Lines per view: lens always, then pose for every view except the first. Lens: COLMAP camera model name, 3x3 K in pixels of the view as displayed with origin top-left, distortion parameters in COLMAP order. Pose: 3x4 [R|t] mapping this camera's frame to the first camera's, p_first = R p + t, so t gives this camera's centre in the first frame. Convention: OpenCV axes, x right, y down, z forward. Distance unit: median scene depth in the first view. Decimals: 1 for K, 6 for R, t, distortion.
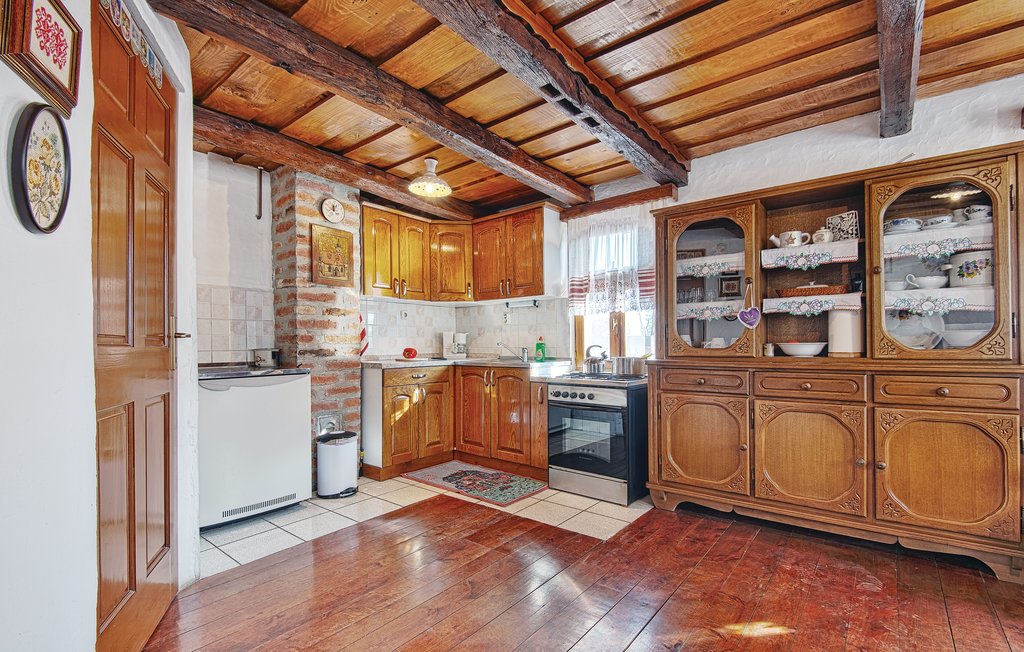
lens RADIAL K [[462.7, 0, 514.2], [0, 462.7, 348.4], [0, 0, 1]] dist [-0.001133, -0.000666]
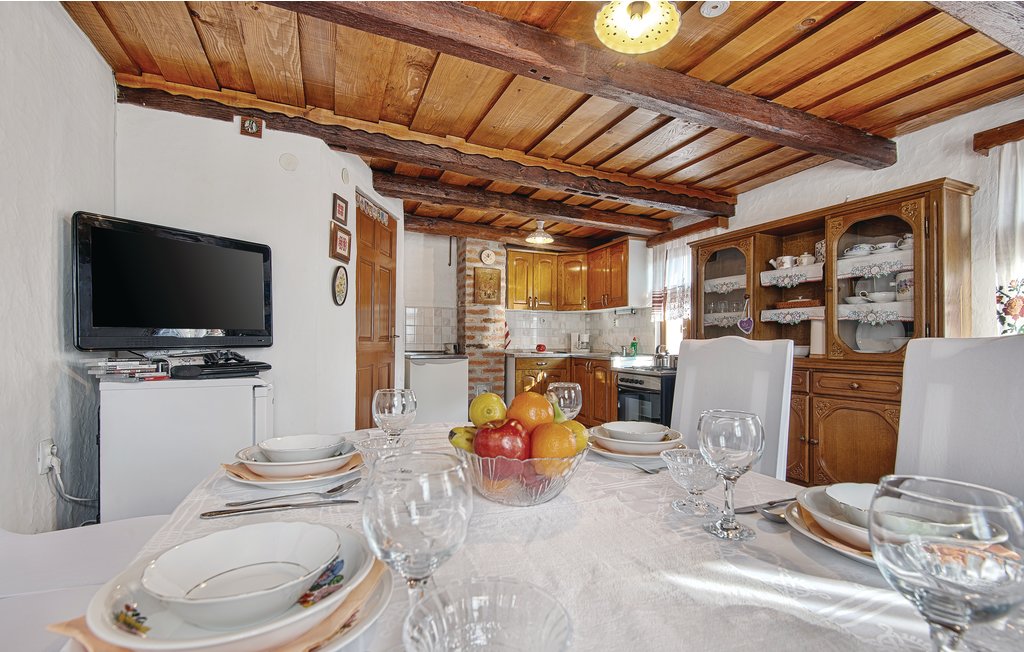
lens RADIAL K [[455.9, 0, 511.3], [0, 455.9, 339.8], [0, 0, 1]] dist [0.000583, -0.000050]
pose [[0.879057, 0.013008, -0.476539, 0.444735], [-0.017805, 0.999826, -0.005554, -0.006529], [0.476384, 0.013367, 0.879136, -0.350231]]
